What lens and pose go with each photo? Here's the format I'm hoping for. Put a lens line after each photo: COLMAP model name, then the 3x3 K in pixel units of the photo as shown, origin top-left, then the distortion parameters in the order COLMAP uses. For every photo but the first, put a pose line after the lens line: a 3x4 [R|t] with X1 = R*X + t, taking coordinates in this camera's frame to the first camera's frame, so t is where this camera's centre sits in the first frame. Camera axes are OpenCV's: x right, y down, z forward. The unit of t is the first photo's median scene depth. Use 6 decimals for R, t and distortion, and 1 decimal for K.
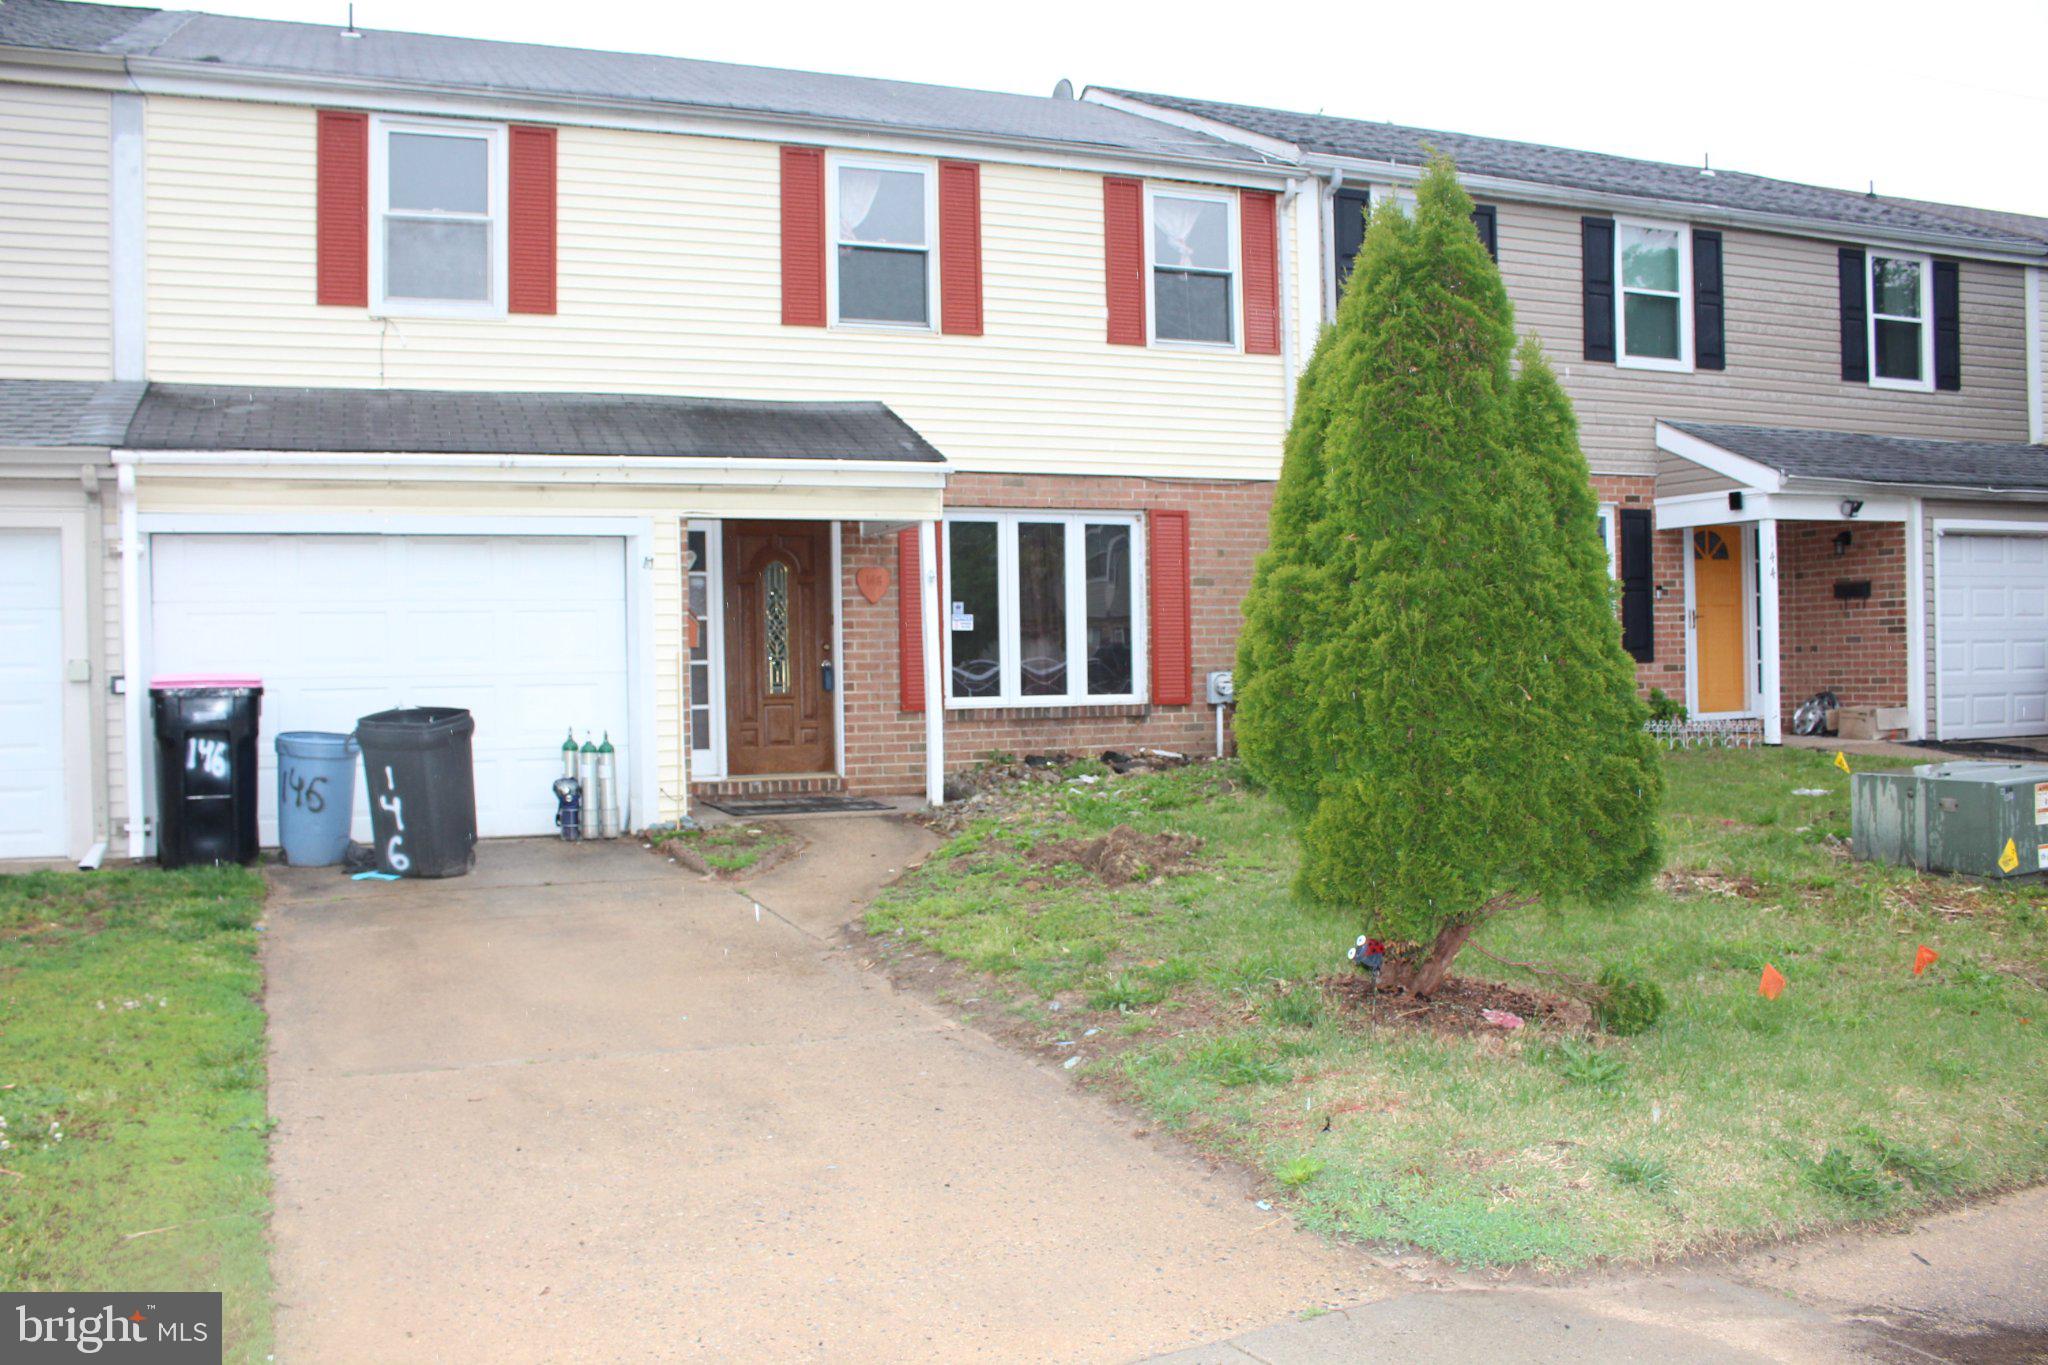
lens RADIAL K [[1695.8, 0, 1028.0], [0, 1695.8, 679.8], [0, 0, 1]] dist [-0.153038, 0.118149]
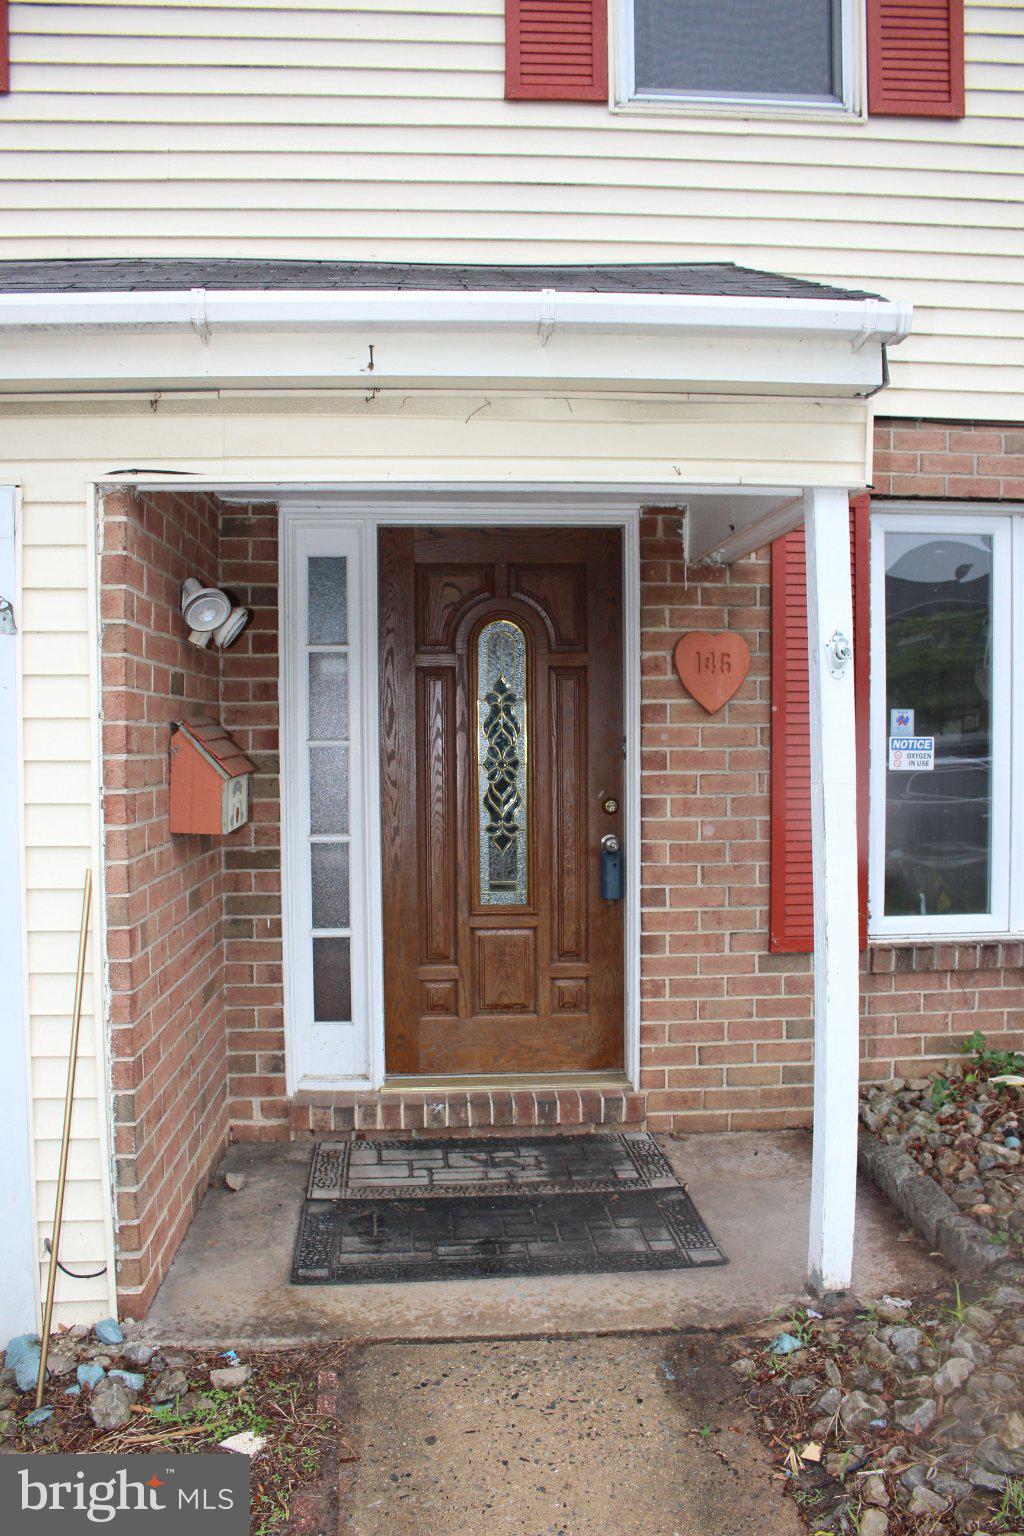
lens RADIAL K [[1271.9, 0, 510.8], [0, 1271.9, 770.5], [0, 0, 1]] dist [-0.153038, 0.118149]
pose [[0.946368, 0.023884, -0.322207, -0.032936], [-0.016765, 0.999551, 0.024851, -0.037297], [0.322655, -0.018116, 0.946343, 0.662863]]
